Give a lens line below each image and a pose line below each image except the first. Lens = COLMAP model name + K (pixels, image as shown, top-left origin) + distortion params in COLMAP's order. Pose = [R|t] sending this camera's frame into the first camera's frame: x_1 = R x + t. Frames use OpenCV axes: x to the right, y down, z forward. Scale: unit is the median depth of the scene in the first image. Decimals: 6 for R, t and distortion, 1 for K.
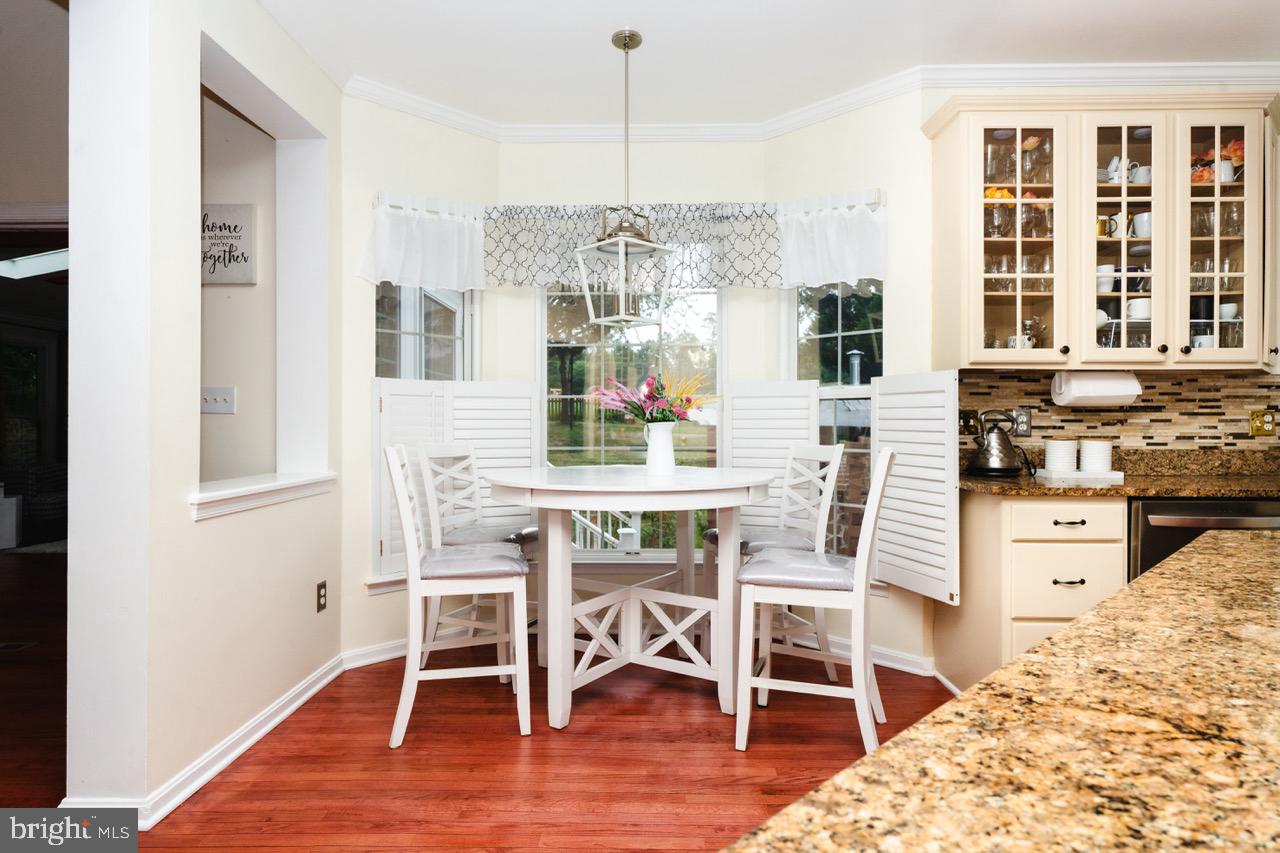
lens RADIAL K [[708.0, 0, 636.8], [0, 708.0, 419.9], [0, 0, 1]] dist [-0.004587, 0.004892]
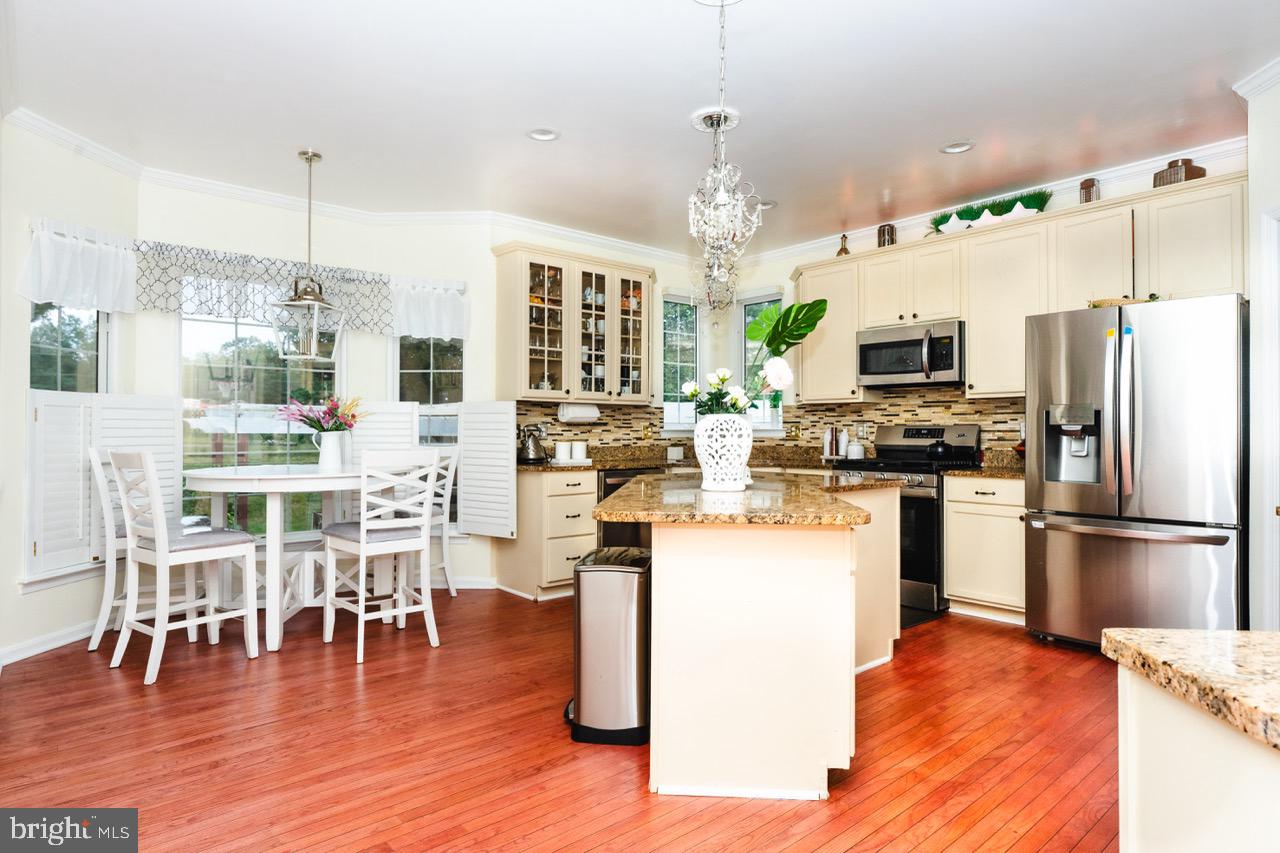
lens RADIAL K [[708.0, 0, 640.4], [0, 708.0, 427.7], [0, 0, 1]] dist [-0.004587, 0.004892]
pose [[0.748802, 0.003806, 0.662783, -0.445495], [-0.002916, 0.999993, -0.002448, -0.002596], [-0.662787, -0.000099, 0.748808, -0.469860]]
